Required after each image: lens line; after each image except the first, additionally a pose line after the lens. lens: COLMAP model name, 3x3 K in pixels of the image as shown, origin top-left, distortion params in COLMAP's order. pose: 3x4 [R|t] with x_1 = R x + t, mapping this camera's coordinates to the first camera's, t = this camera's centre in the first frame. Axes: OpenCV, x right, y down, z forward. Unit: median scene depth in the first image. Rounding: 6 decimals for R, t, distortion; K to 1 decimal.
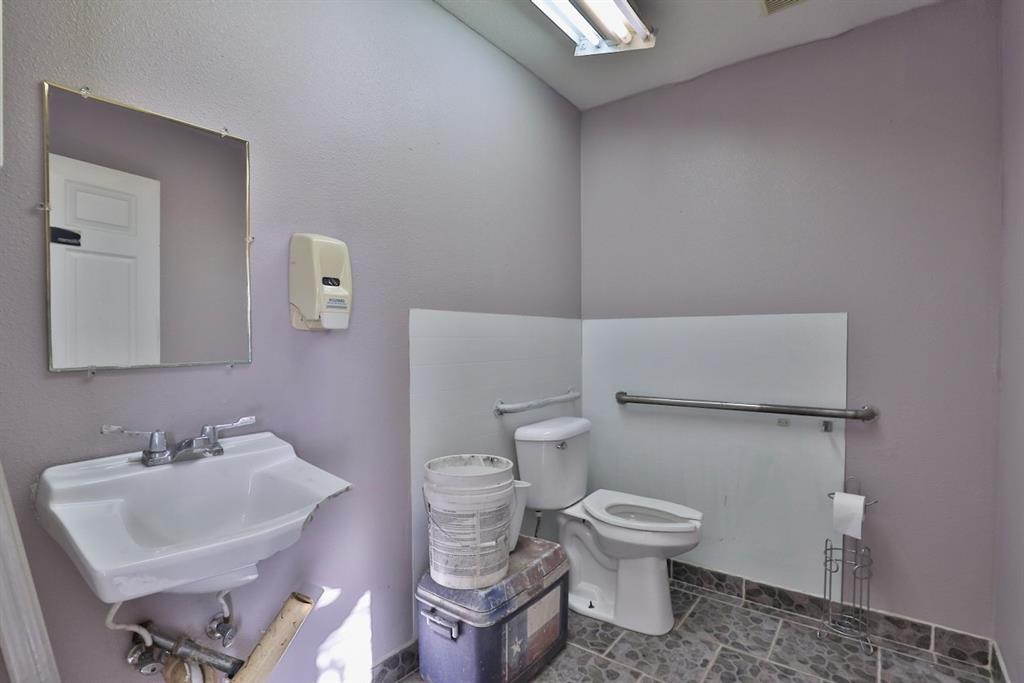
lens RADIAL K [[496.3, 0, 513.6], [0, 496.3, 345.5], [0, 0, 1]] dist [-0.027728, 0.001098]
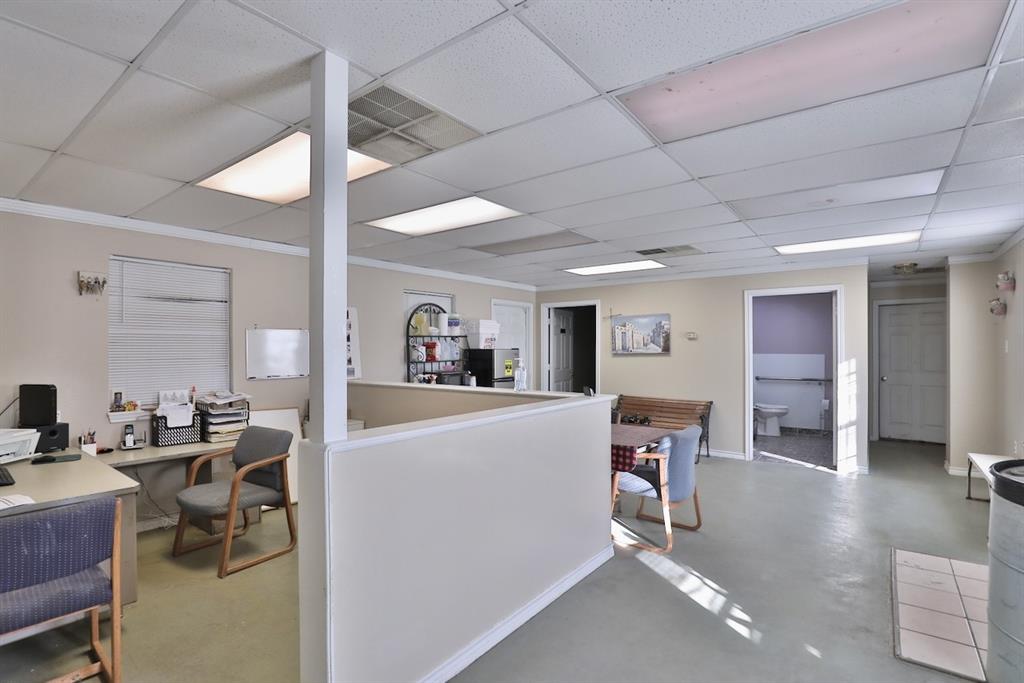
lens RADIAL K [[496.3, 0, 509.7], [0, 496.3, 343.9], [0, 0, 1]] dist [-0.027728, 0.001098]
pose [[0.999997, -0.001722, 0.001836, -1.771645], [0.001750, 0.999879, -0.015437, -0.089400], [-0.001809, 0.015440, 0.999879, -2.806038]]
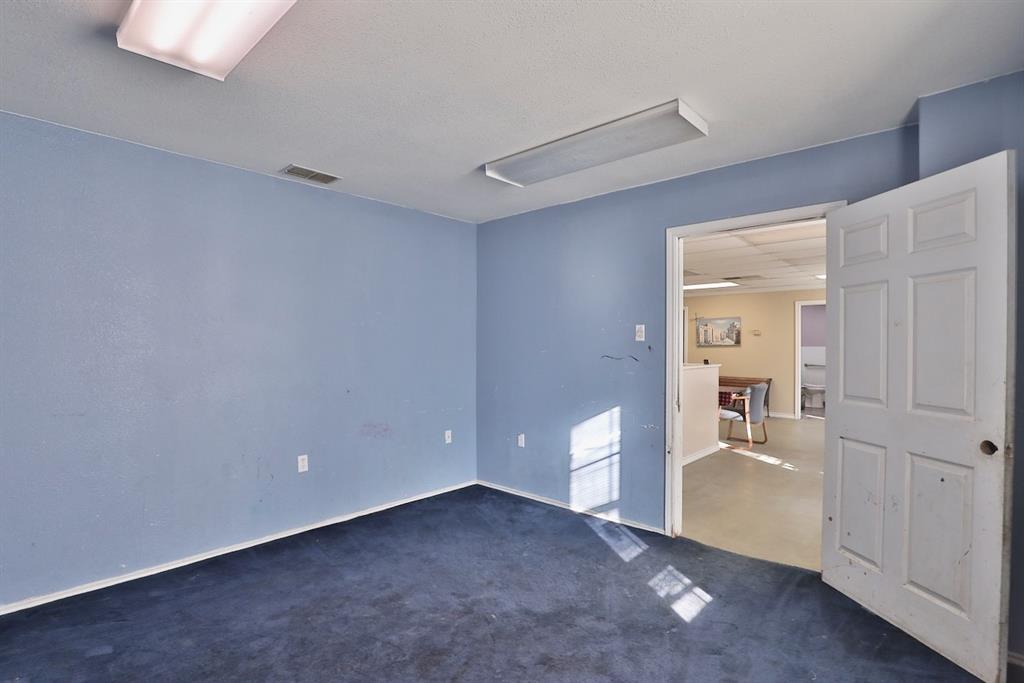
lens RADIAL K [[496.3, 0, 511.6], [0, 496.3, 343.2], [0, 0, 1]] dist [-0.027728, 0.001098]
pose [[0.996454, 0.003646, -0.084062, -2.458663], [-0.004485, 0.999942, -0.009800, -0.038150], [0.084021, 0.010142, 0.996412, -4.329862]]
